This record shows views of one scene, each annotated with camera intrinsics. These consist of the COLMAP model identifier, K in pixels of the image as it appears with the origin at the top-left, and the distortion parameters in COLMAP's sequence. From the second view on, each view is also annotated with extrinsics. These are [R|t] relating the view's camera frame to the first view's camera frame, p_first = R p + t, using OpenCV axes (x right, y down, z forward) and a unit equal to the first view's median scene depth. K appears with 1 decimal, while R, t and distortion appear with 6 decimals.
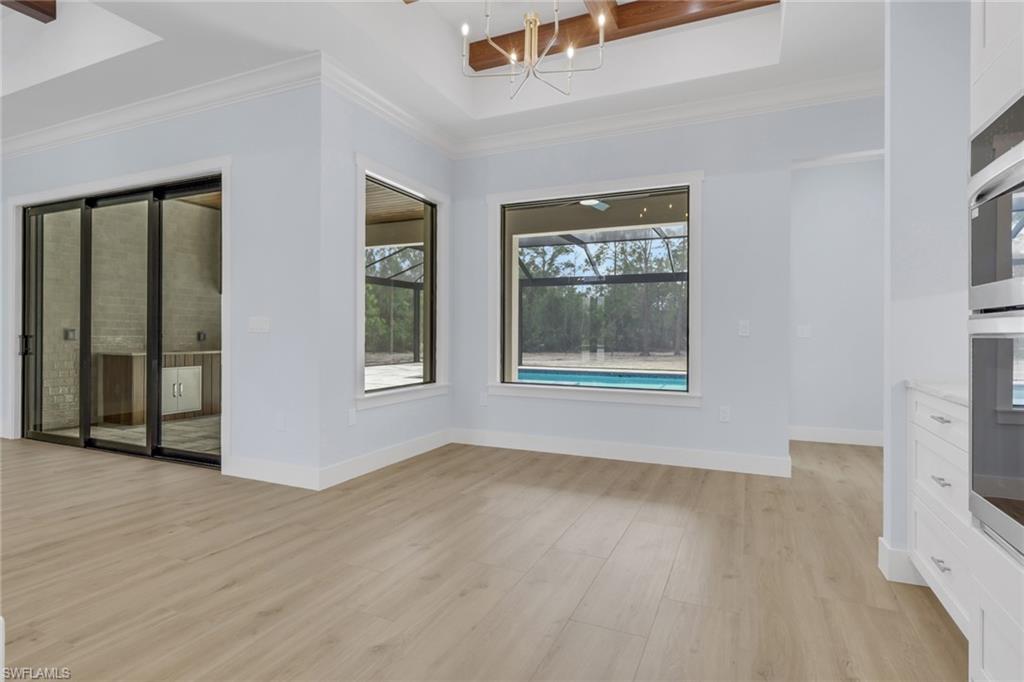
lens RADIAL K [[534.6, 0, 506.2], [0, 534.6, 332.5], [0, 0, 1]] dist [-0.000850, 0.000001]
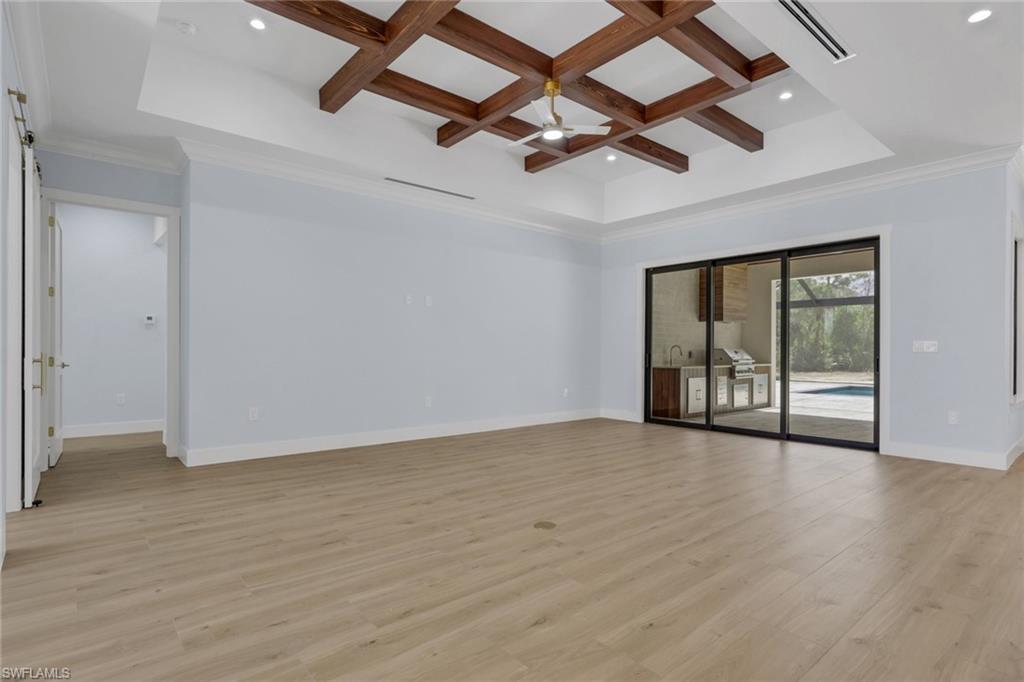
lens RADIAL K [[514.0, 0, 513.5], [0, 514.0, 350.1], [0, 0, 1]] dist [0.001774, 0.000049]
pose [[0.904573, -0.000239, -0.426318, -0.891917], [-0.000073, 1.000000, -0.000715, -0.004976], [0.426318, 0.000678, 0.904573, -0.668756]]
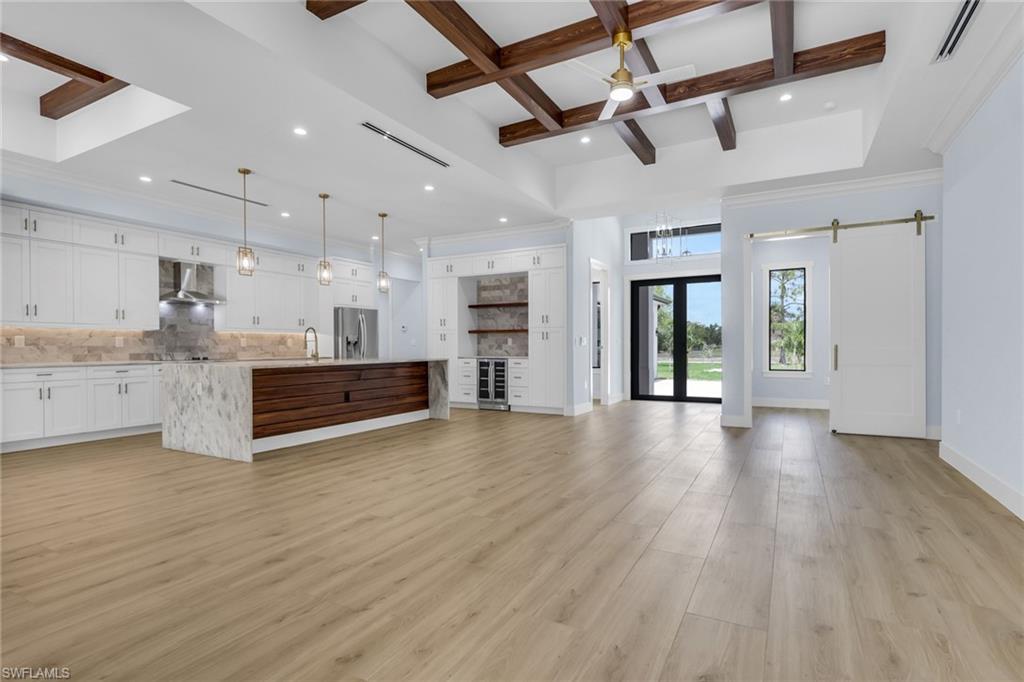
lens RADIAL K [[509.4, 0, 514.9], [0, 509.4, 350.7], [0, 0, 1]] dist [0.001784, 0.000395]
pose [[-0.997911, -0.001151, 0.064593, -1.162315], [-0.000652, 0.999970, 0.007745, 0.002032], [-0.064600, 0.007687, -0.997882, 1.448590]]
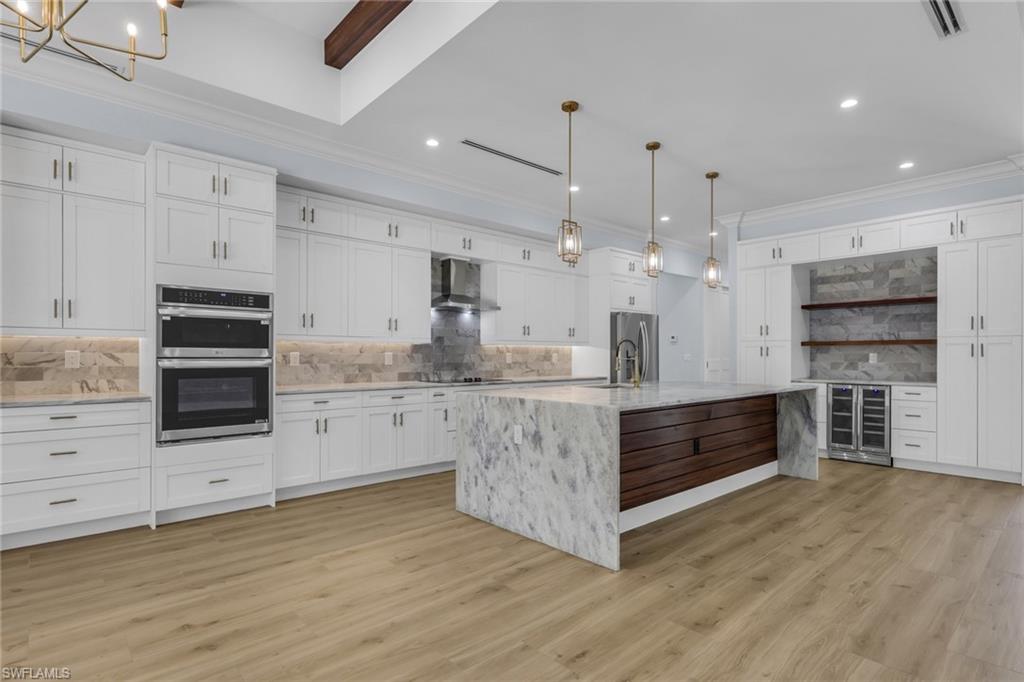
lens RADIAL K [[518.1, 0, 516.6], [0, 518.1, 354.6], [0, 0, 1]] dist [0.001063, 0.000404]
pose [[-0.922288, -0.003991, 0.386482, -0.596391], [-0.005406, 0.999982, -0.002575, -0.022591], [-0.386465, -0.004464, -0.922293, 0.997653]]
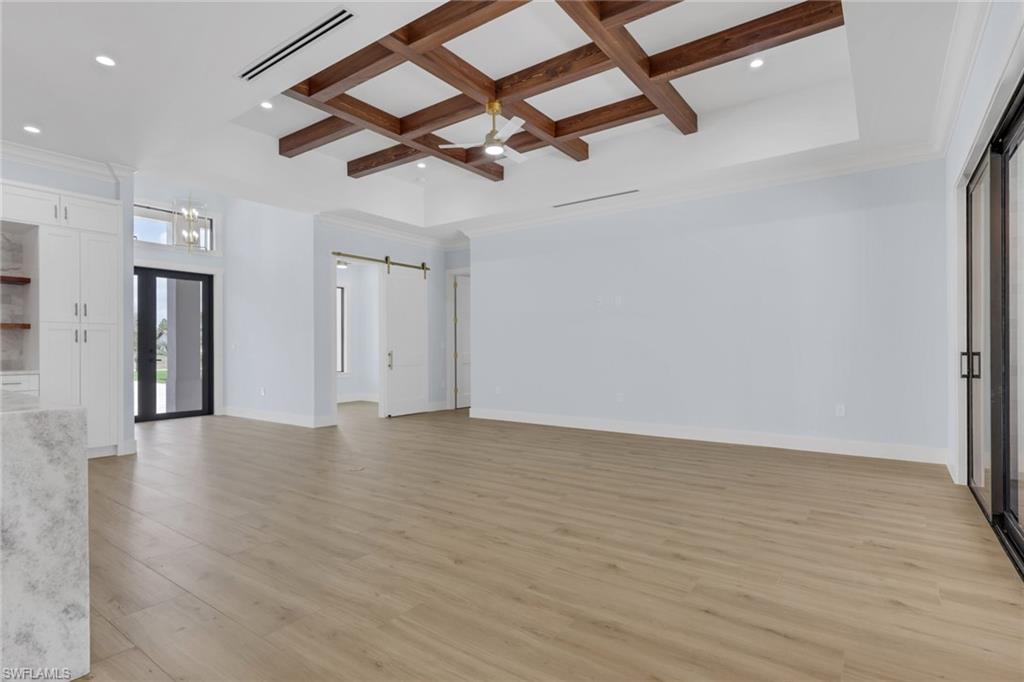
lens RADIAL K [[514.0, 0, 513.5], [0, 514.0, 350.1], [0, 0, 1]] dist [0.001774, 0.000049]
pose [[-0.193042, -0.001784, -0.981189, -0.072174], [0.005340, 0.999982, -0.002869, 0.002089], [0.981176, -0.005794, -0.193028, 0.716860]]
